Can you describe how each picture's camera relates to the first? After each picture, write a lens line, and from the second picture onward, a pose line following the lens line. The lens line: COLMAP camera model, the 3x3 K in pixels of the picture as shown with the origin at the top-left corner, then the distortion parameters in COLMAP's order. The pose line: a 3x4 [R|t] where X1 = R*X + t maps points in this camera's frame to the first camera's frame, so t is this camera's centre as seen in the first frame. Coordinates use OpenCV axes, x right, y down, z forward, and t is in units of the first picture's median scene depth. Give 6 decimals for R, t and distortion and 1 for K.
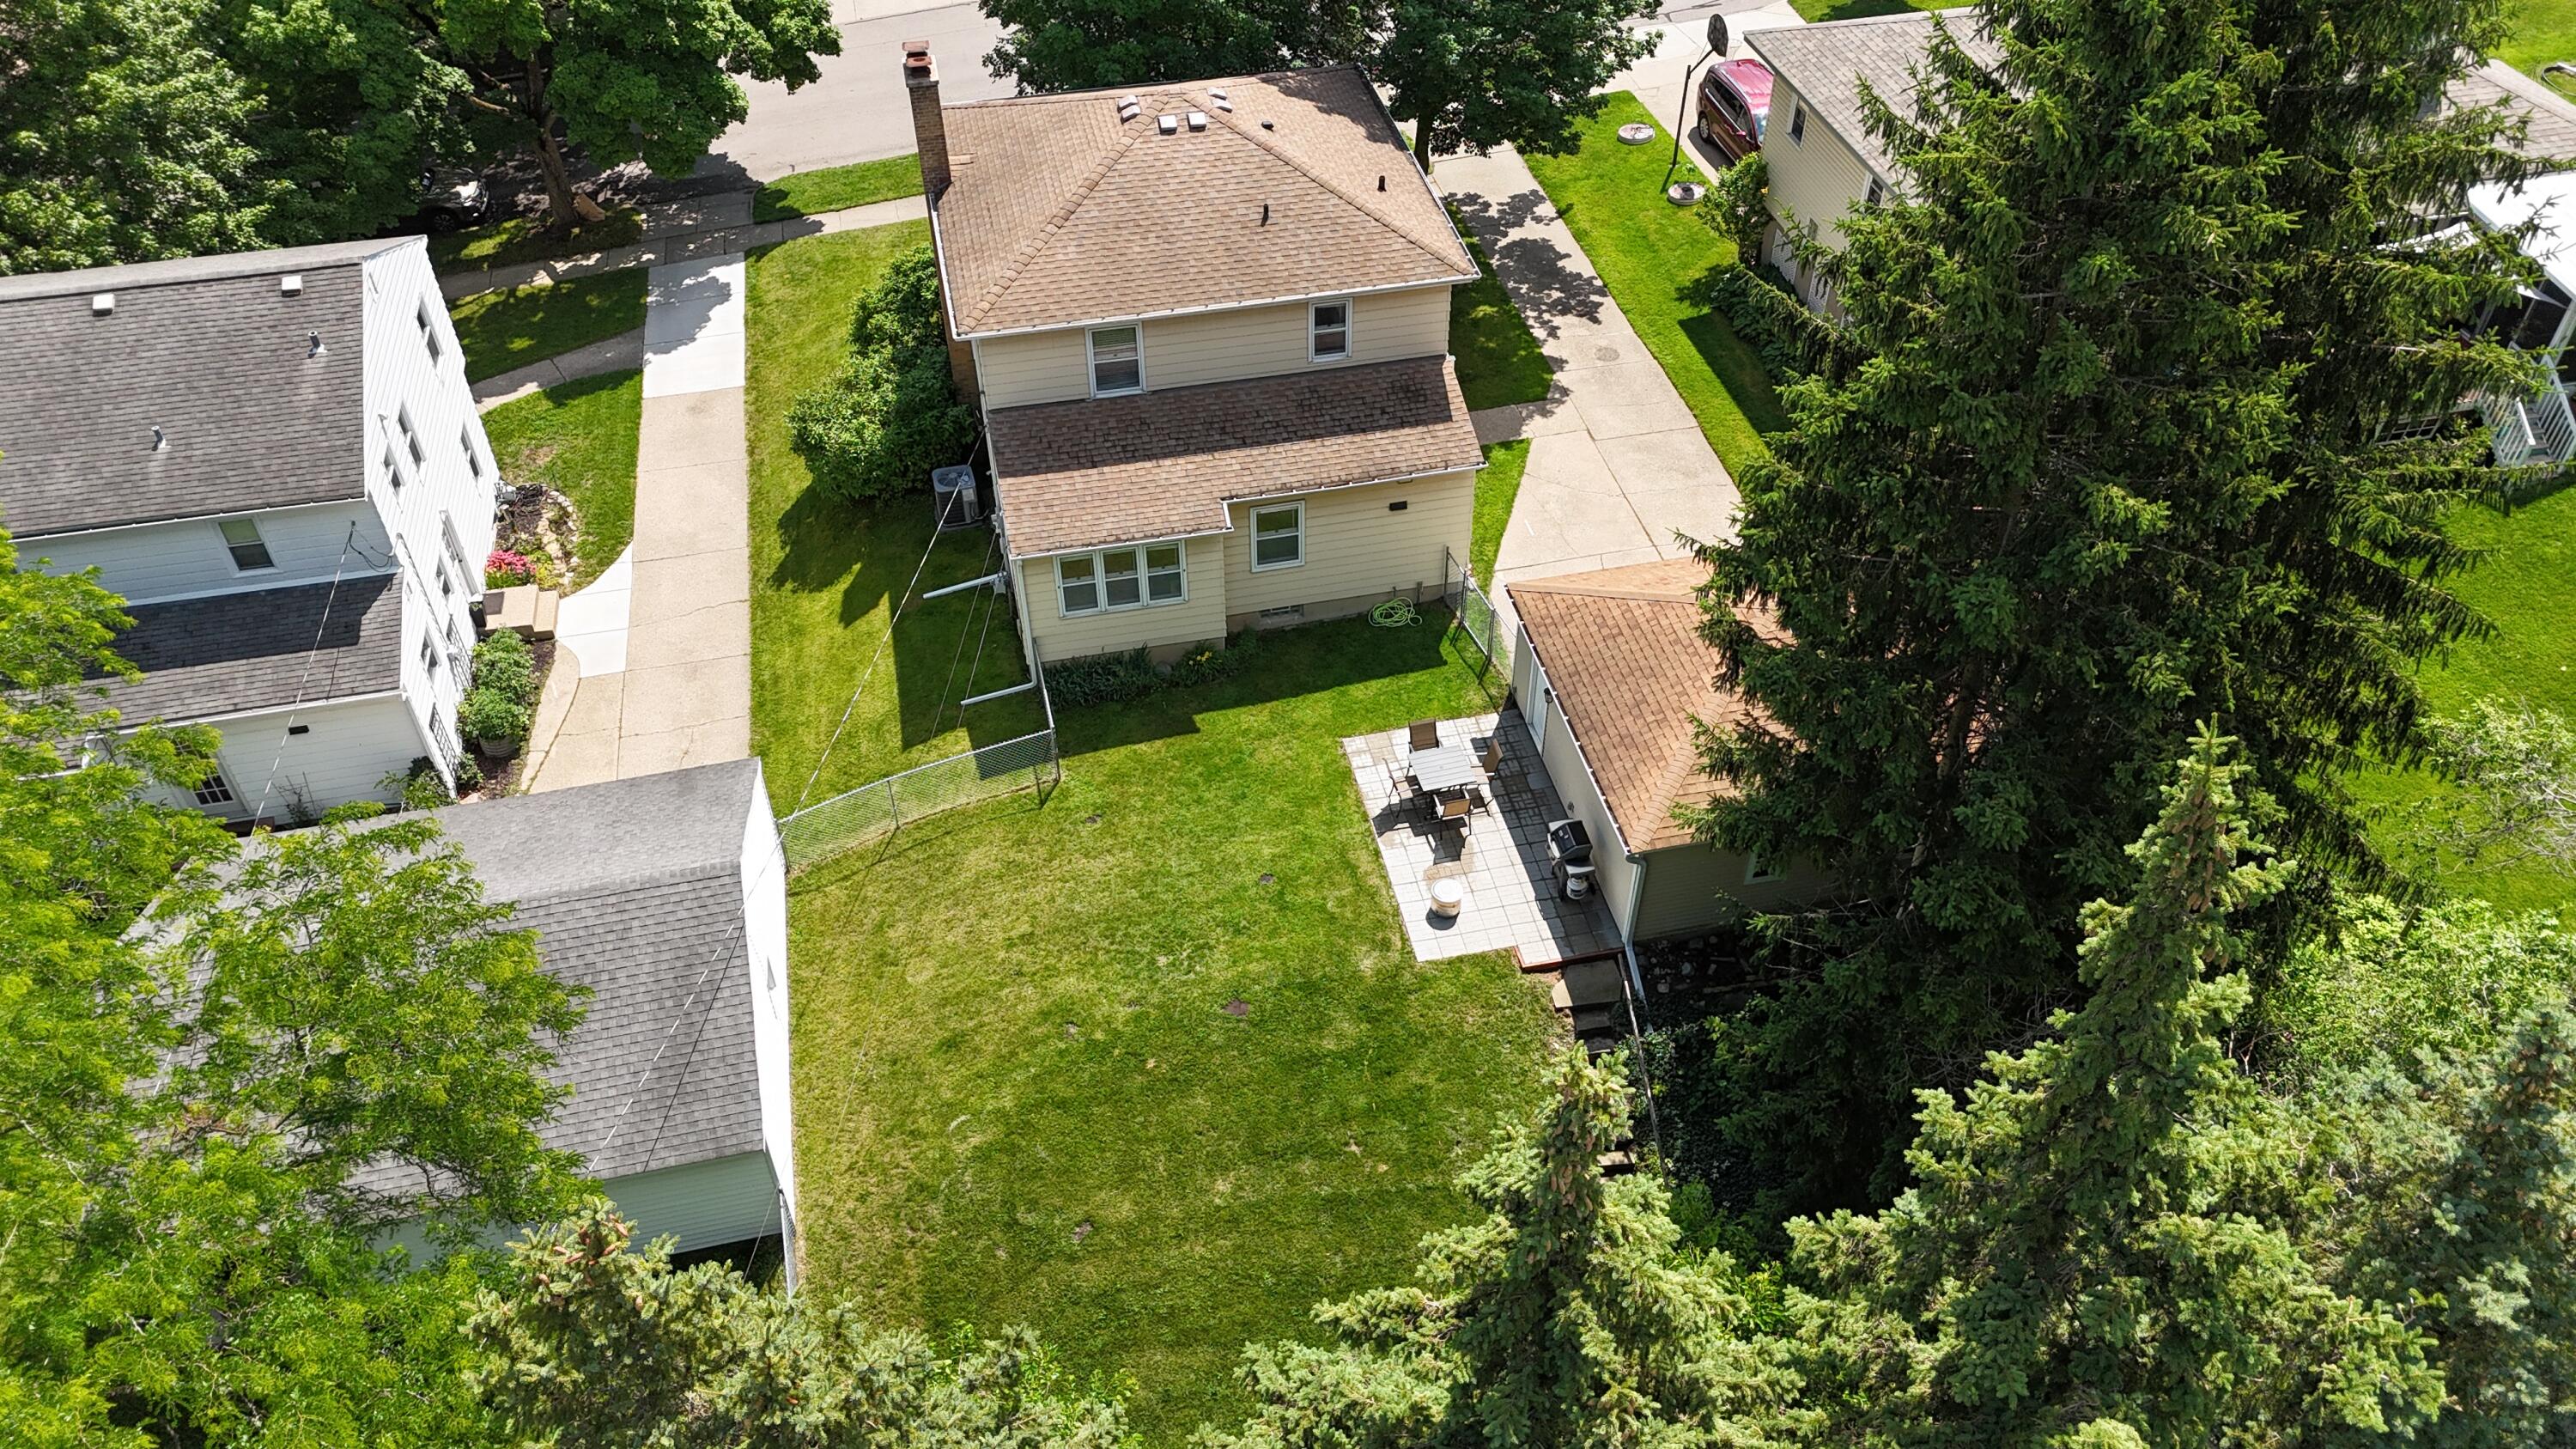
lens RADIAL K [[1843.6, 0, 1288.0], [0, 1843.6, 724.5], [0, 0, 1]] dist [0.055455, -0.000855]
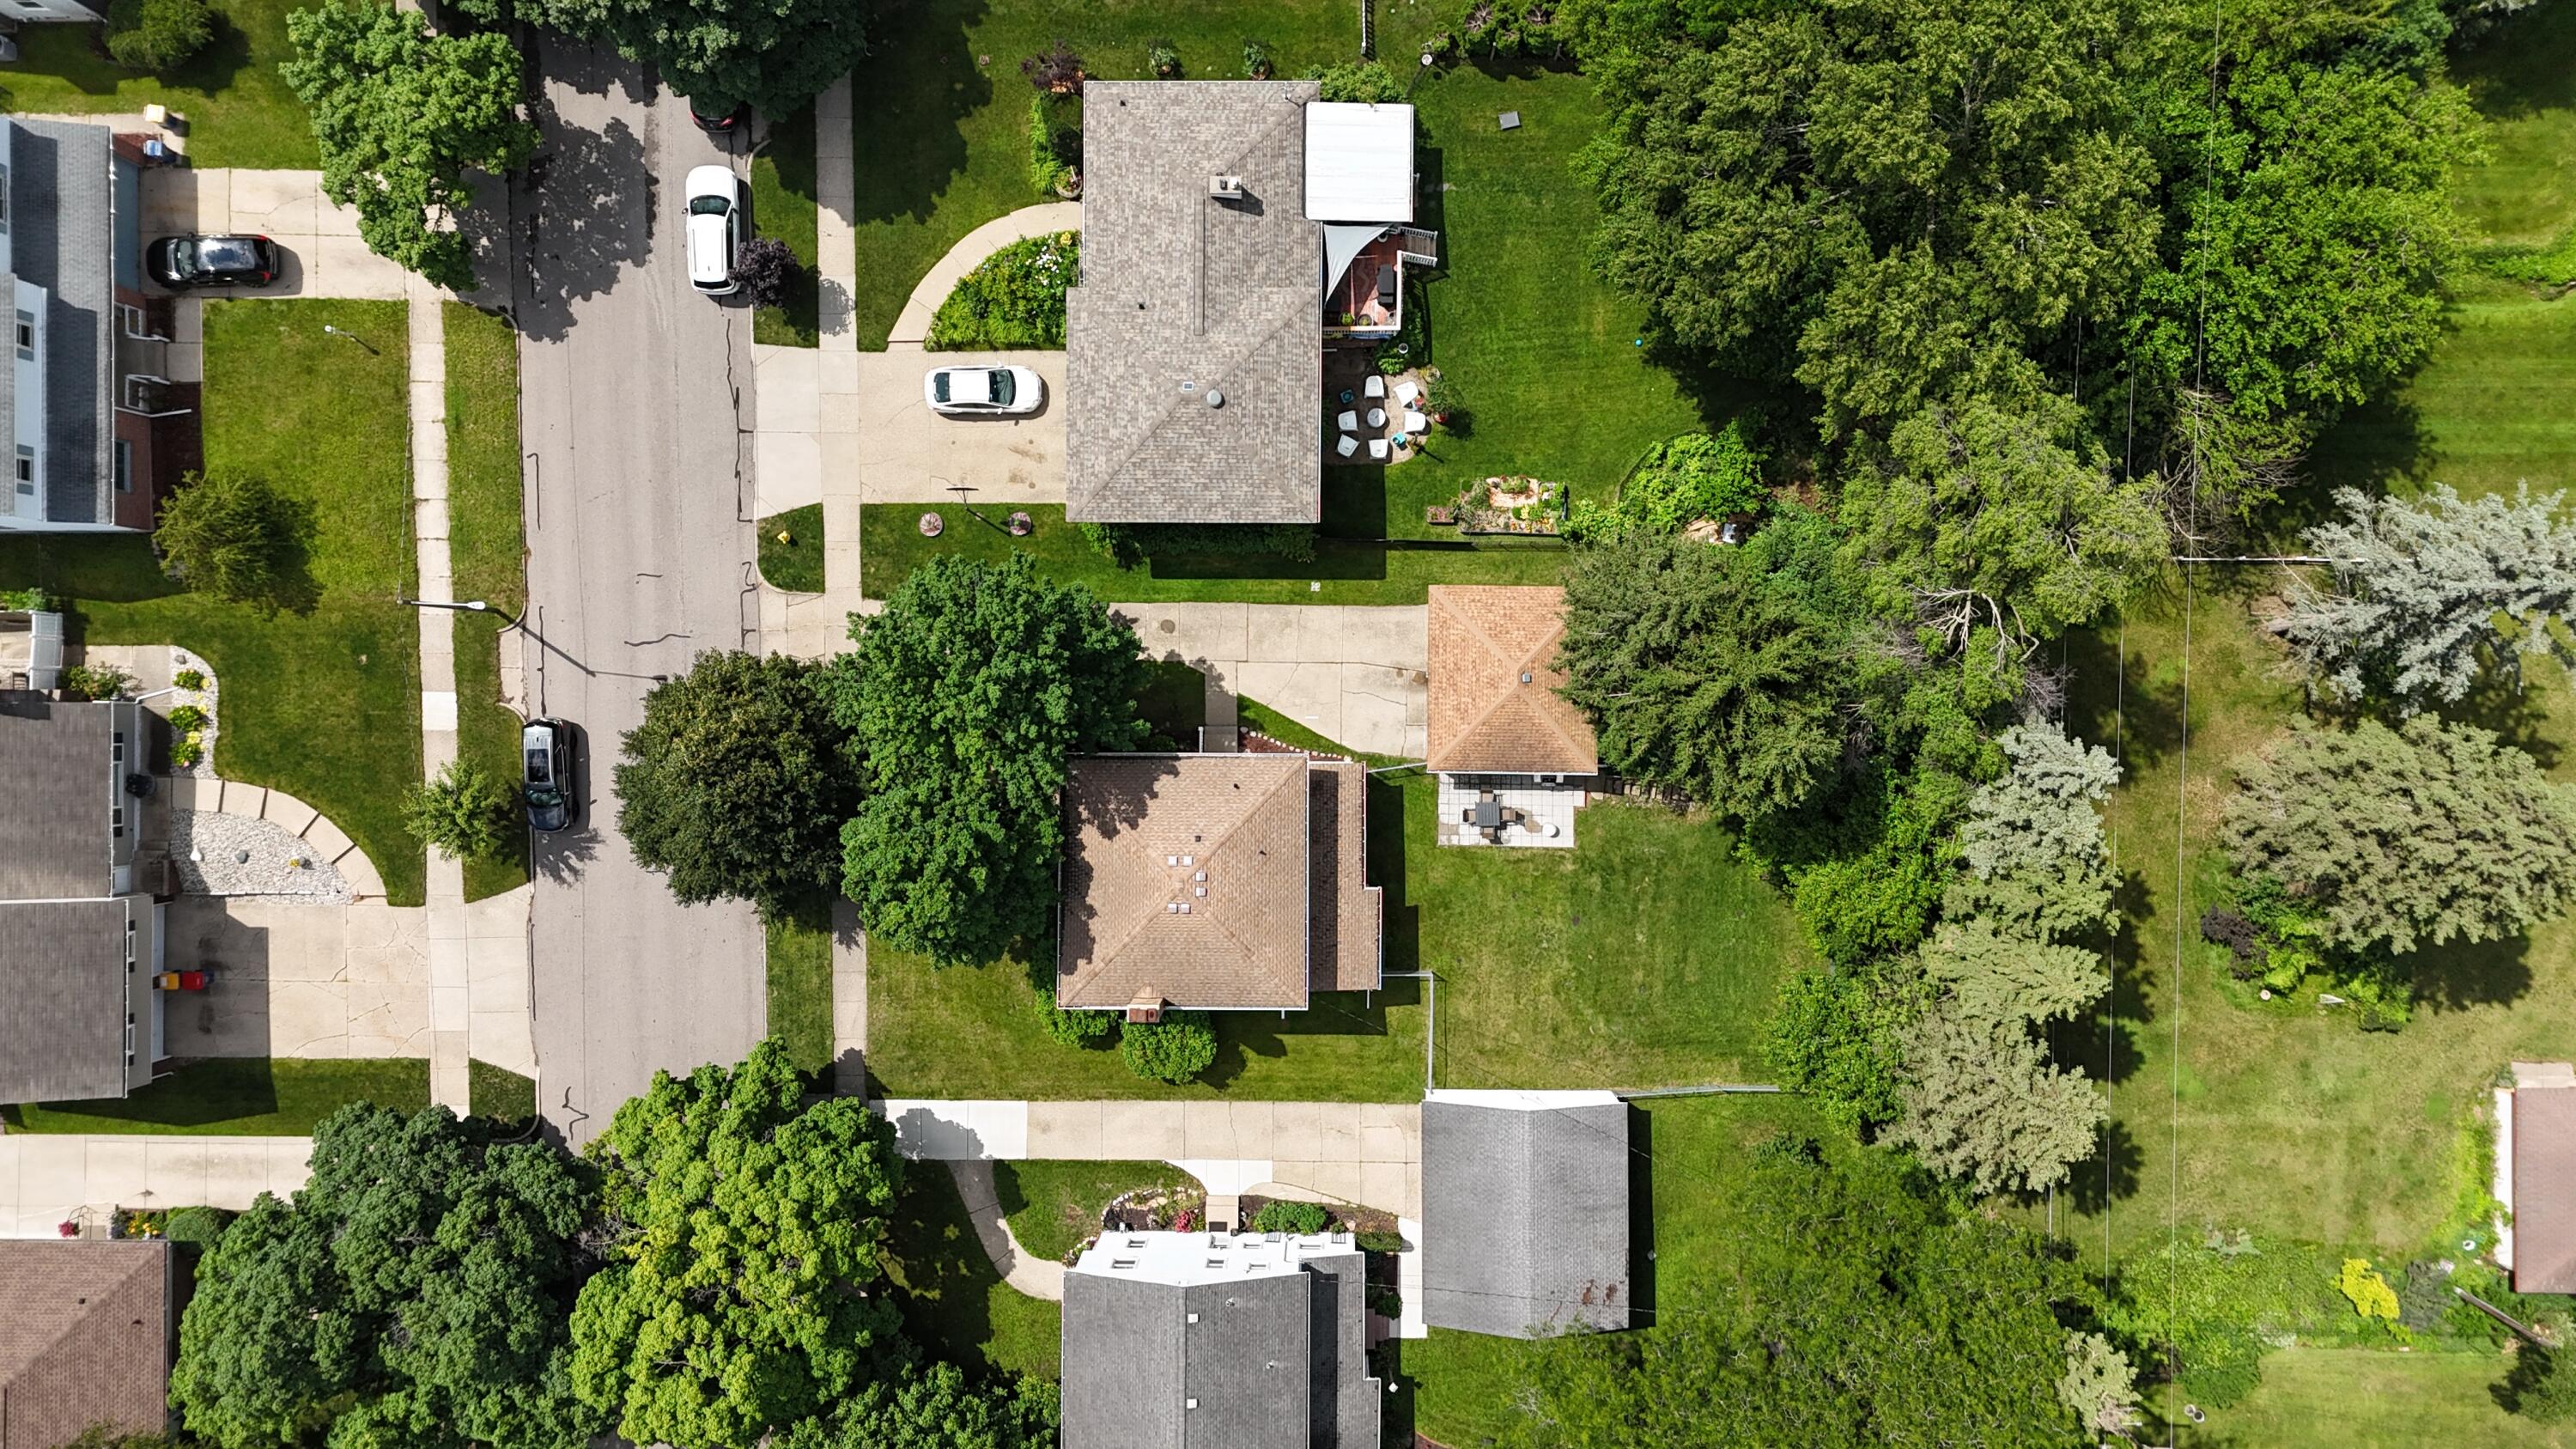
lens RADIAL K [[1843.6, 0, 1288.0], [0, 1843.6, 724.5], [0, 0, 1]] dist [0.055455, -0.000855]
pose [[0.216671, -0.976243, -0.001667, 0.121169], [0.681471, 0.150025, 0.716302, -1.551236], [-0.699035, -0.156338, 0.697788, -0.362810]]
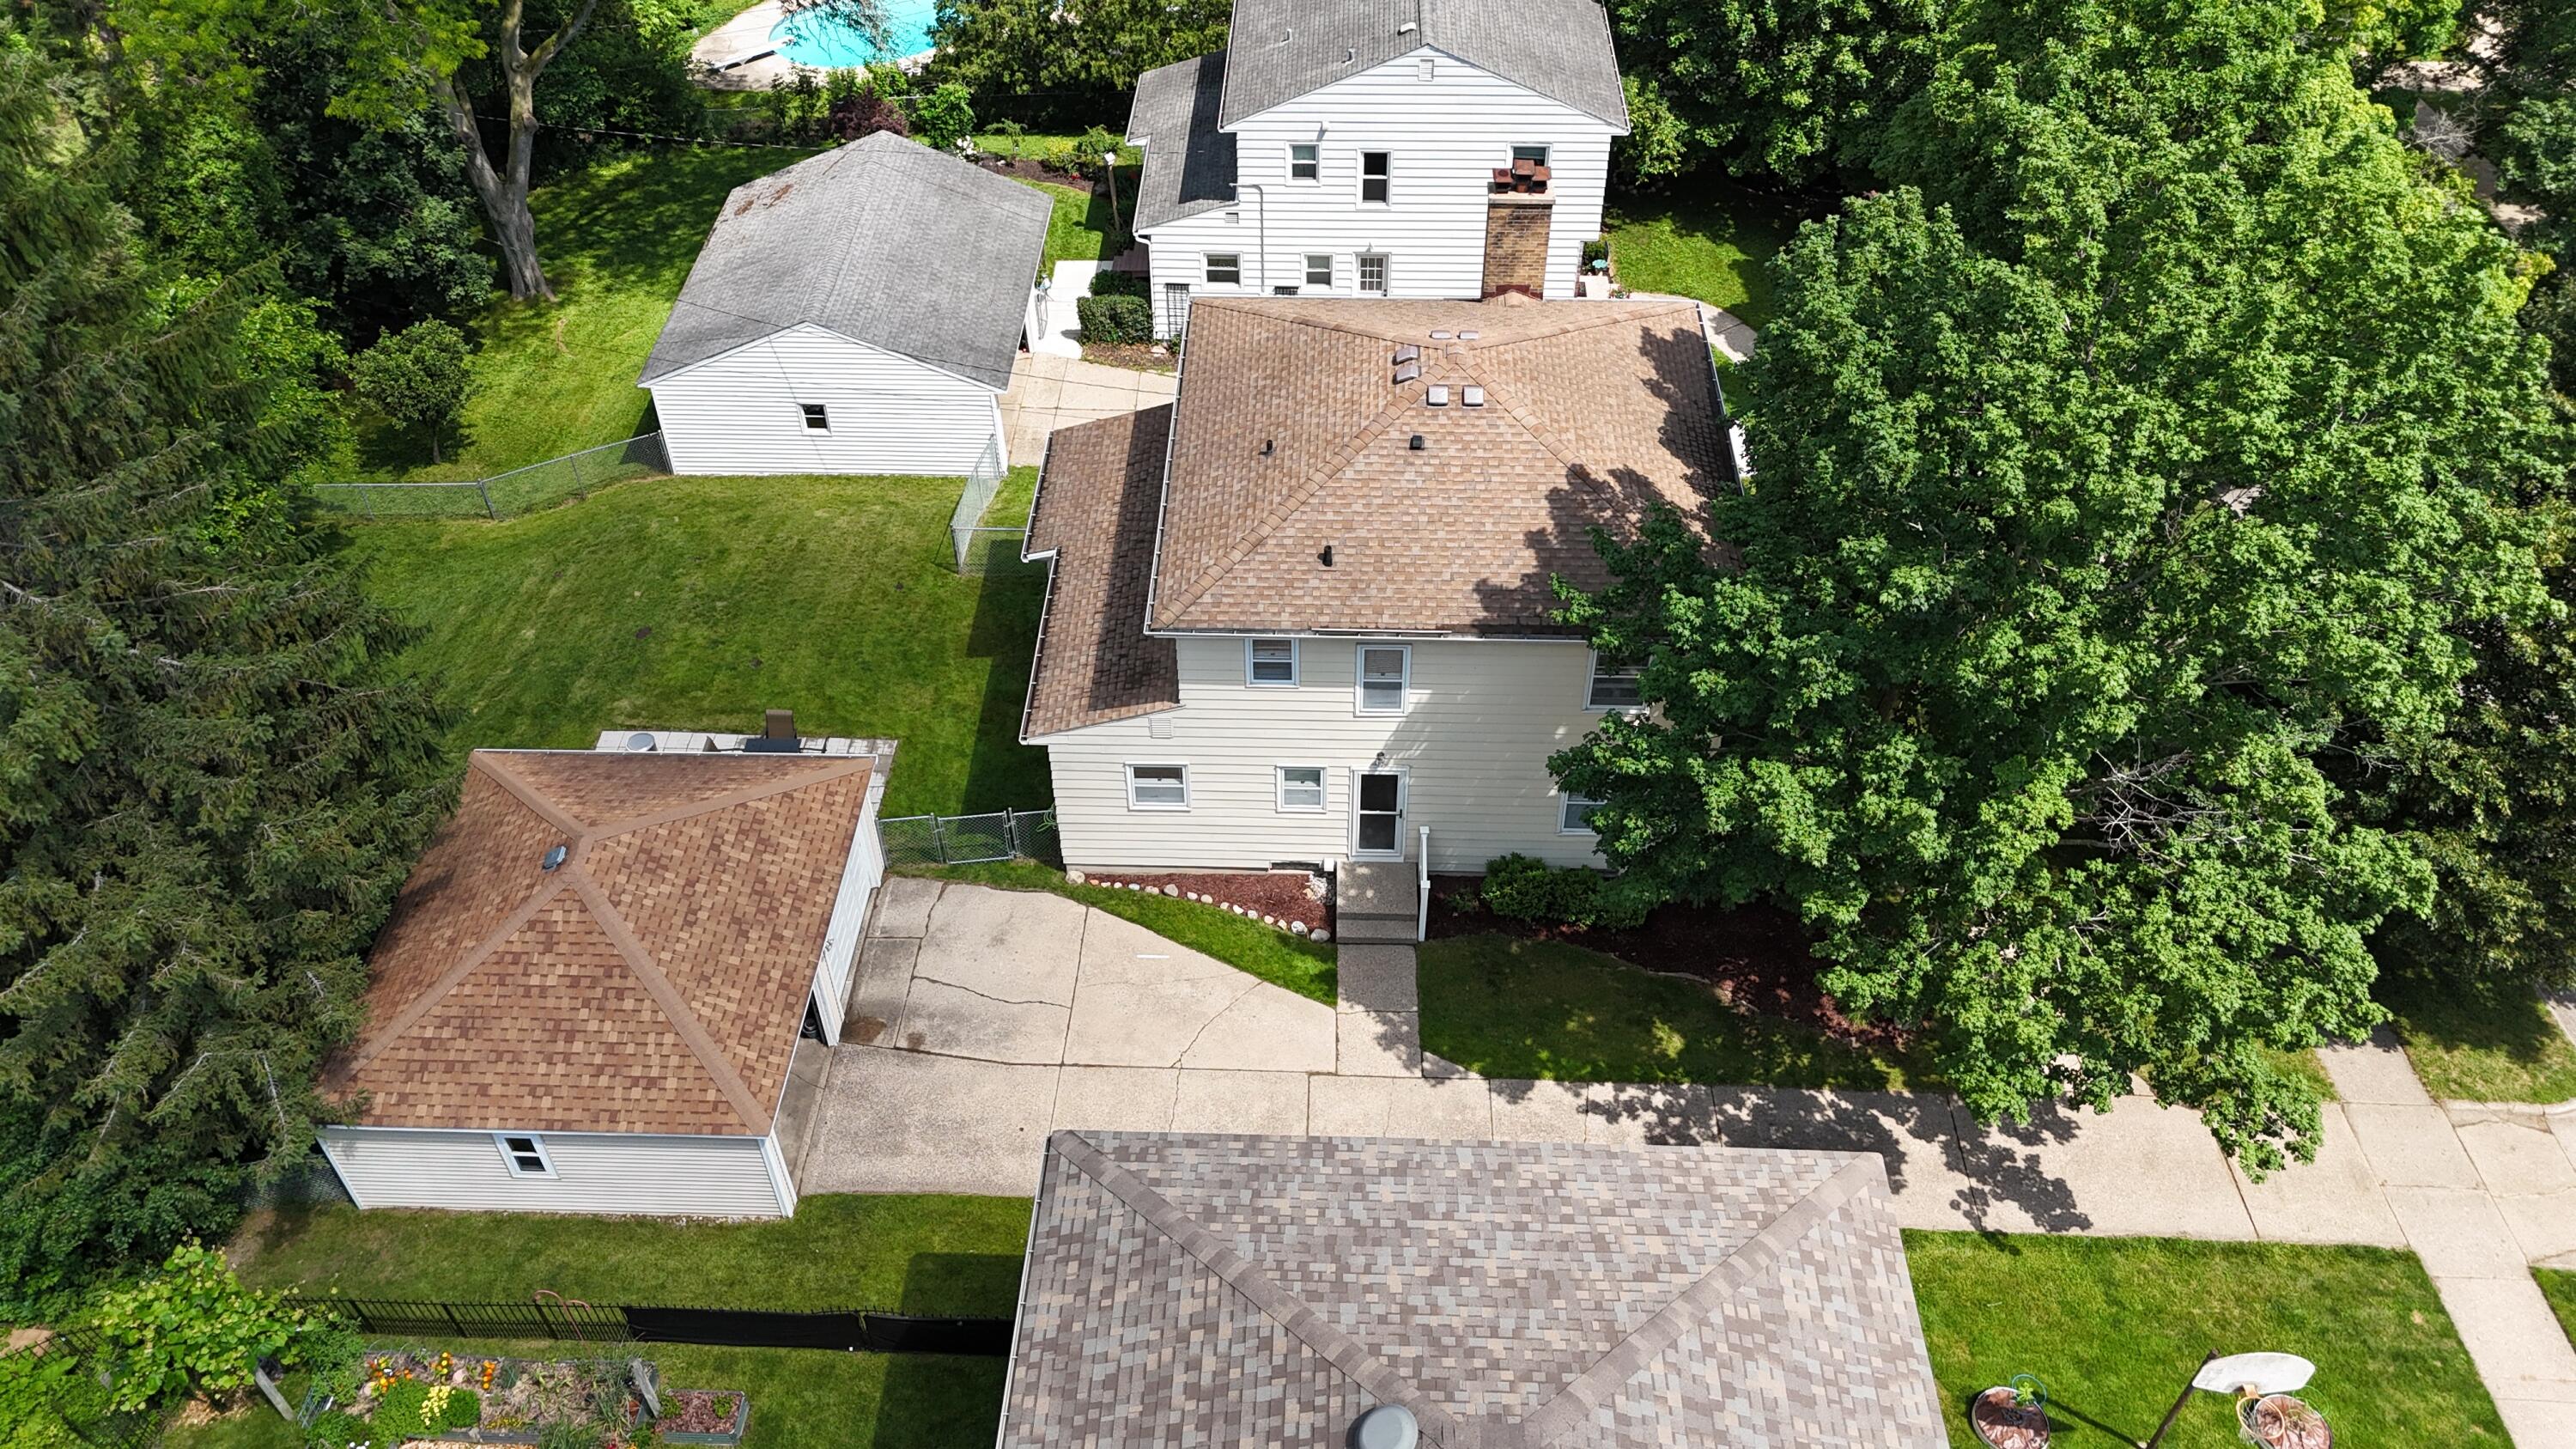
lens RADIAL K [[1843.6, 0, 1288.0], [0, 1843.6, 724.5], [0, 0, 1]] dist [0.055455, -0.000855]
pose [[-0.241124, 0.662268, -0.709409, 0.619303], [-0.662713, 0.421653, 0.618886, -0.686208], [0.708992, 0.619363, 0.337223, 0.717701]]
